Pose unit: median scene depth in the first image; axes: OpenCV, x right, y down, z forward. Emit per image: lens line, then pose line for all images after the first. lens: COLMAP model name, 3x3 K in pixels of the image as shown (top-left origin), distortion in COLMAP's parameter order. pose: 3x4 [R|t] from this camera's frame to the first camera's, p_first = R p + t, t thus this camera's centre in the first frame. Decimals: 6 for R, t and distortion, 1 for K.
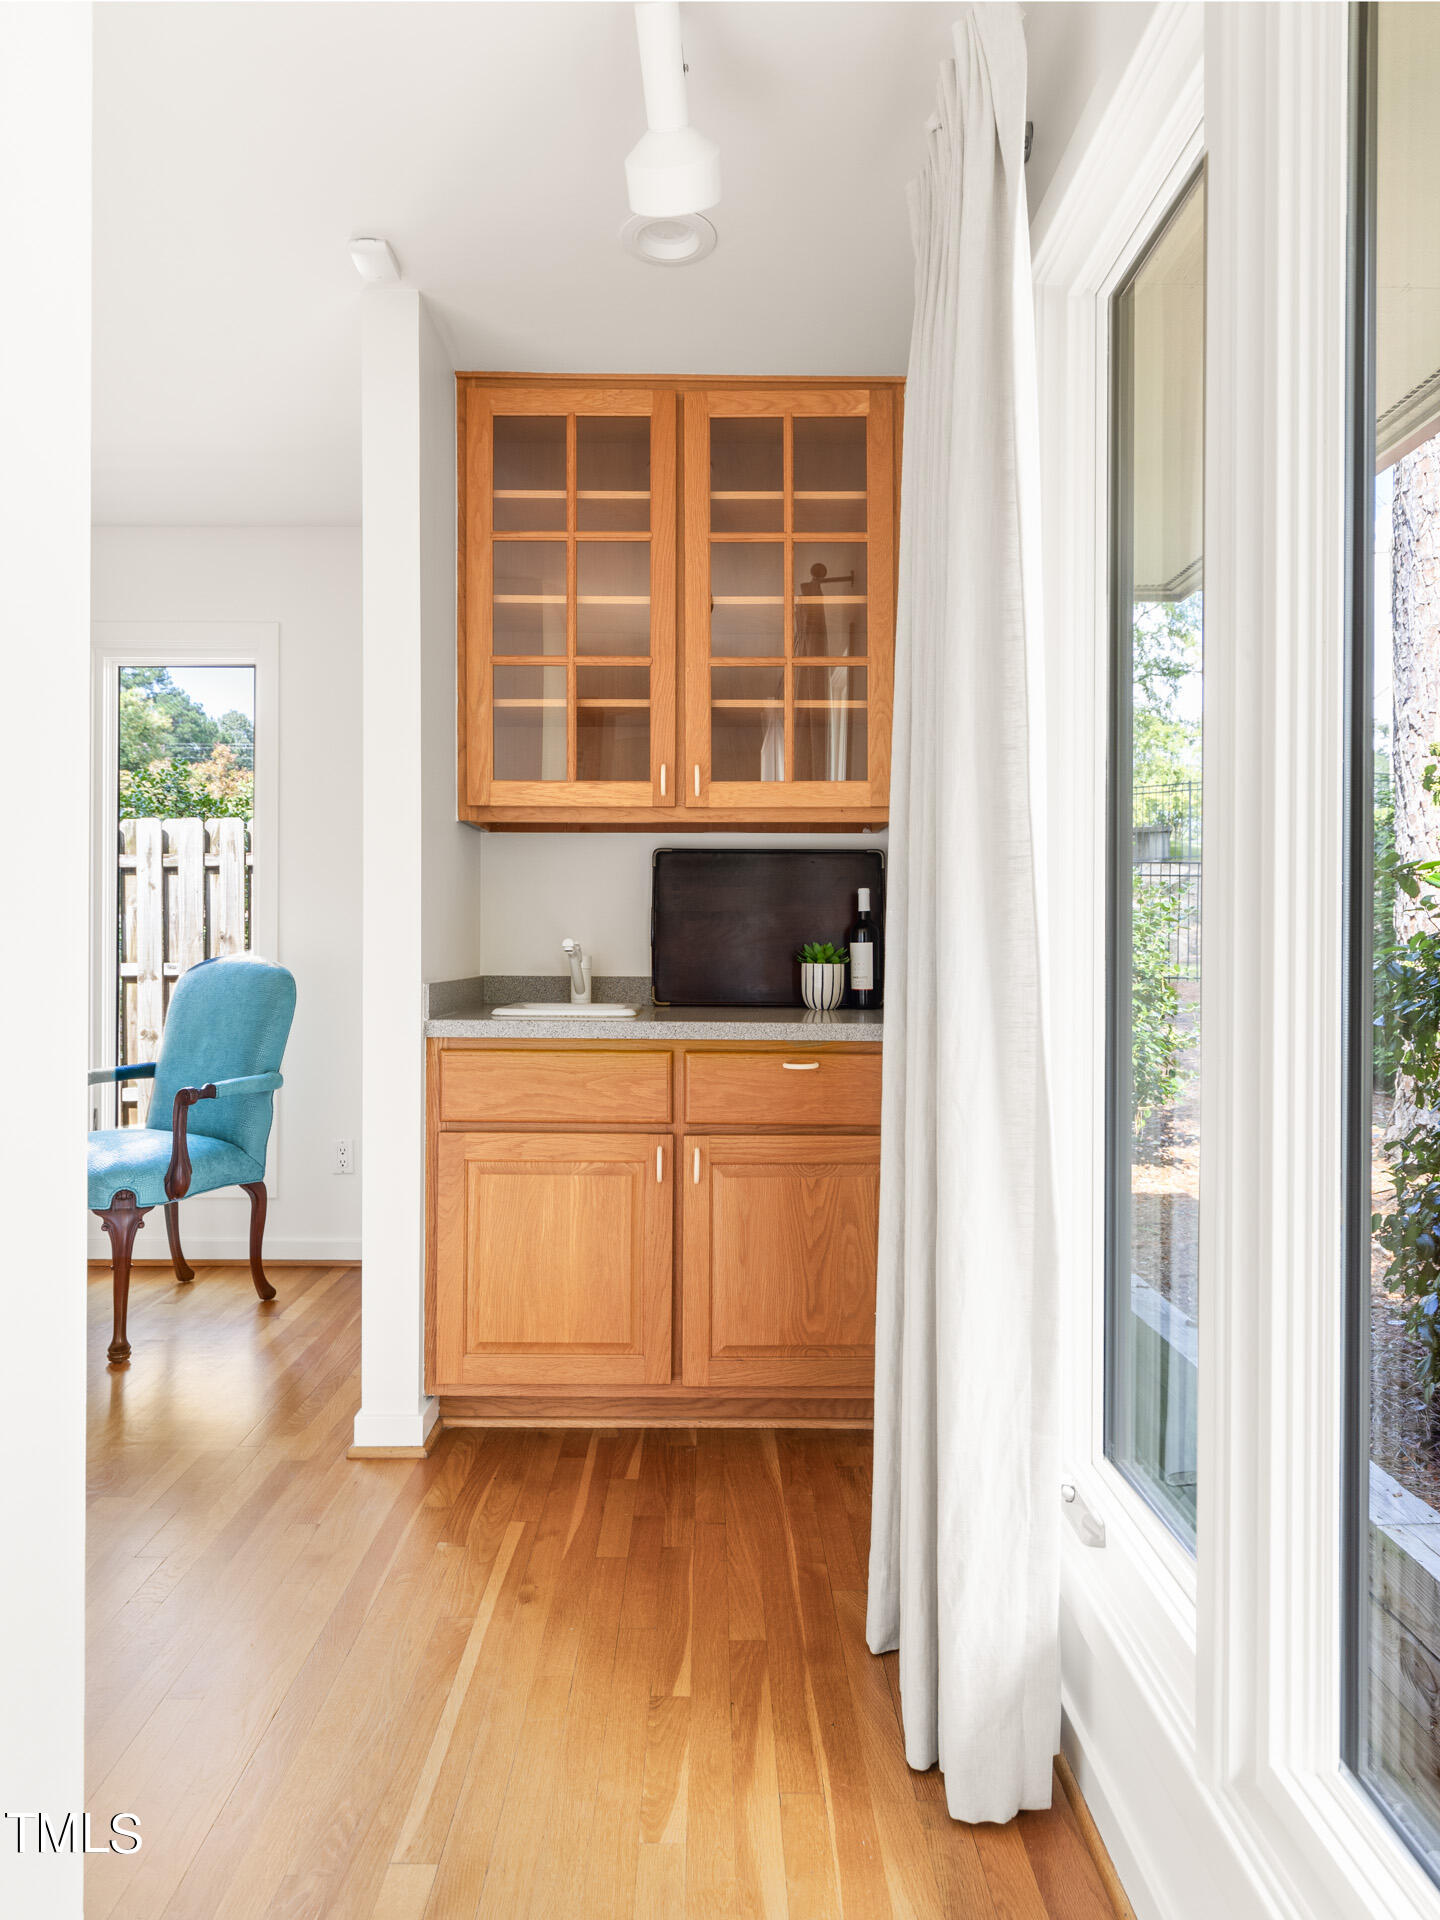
lens RADIAL K [[1033.7, 0, 717.8], [0, 1033.7, 947.5], [0, 0, 1]] dist [0.002113, -0.000150]
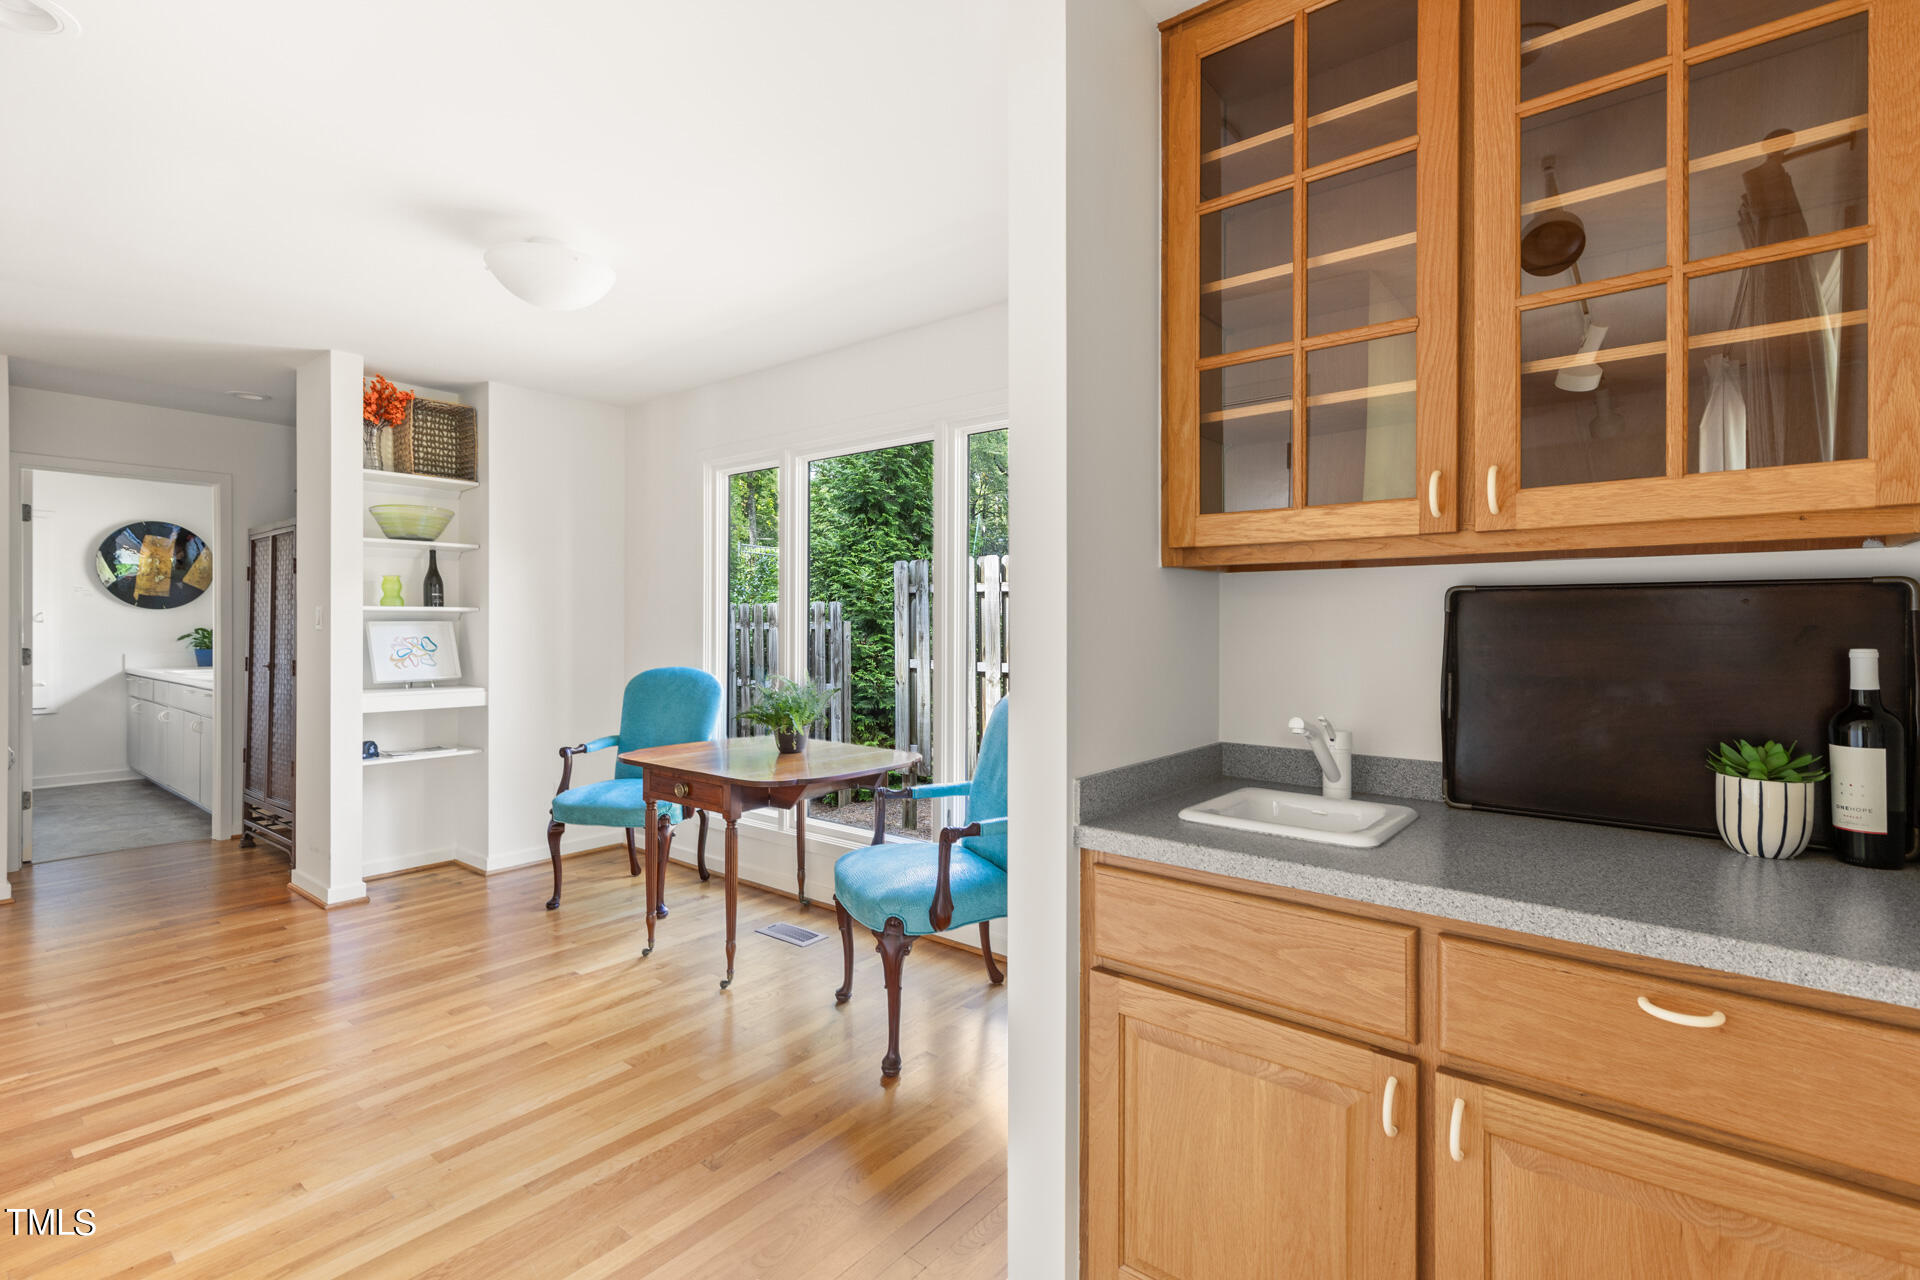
lens RADIAL K [[883.4, 0, 961.8], [0, 883.4, 629.2], [0, 0, 1]] dist [0.004163, 0.001902]
pose [[0.782434, 0.000376, -0.622733, 0.065371], [-0.010199, 0.999873, -0.012212, -0.063422], [0.622650, 0.015906, 0.782339, 0.354229]]
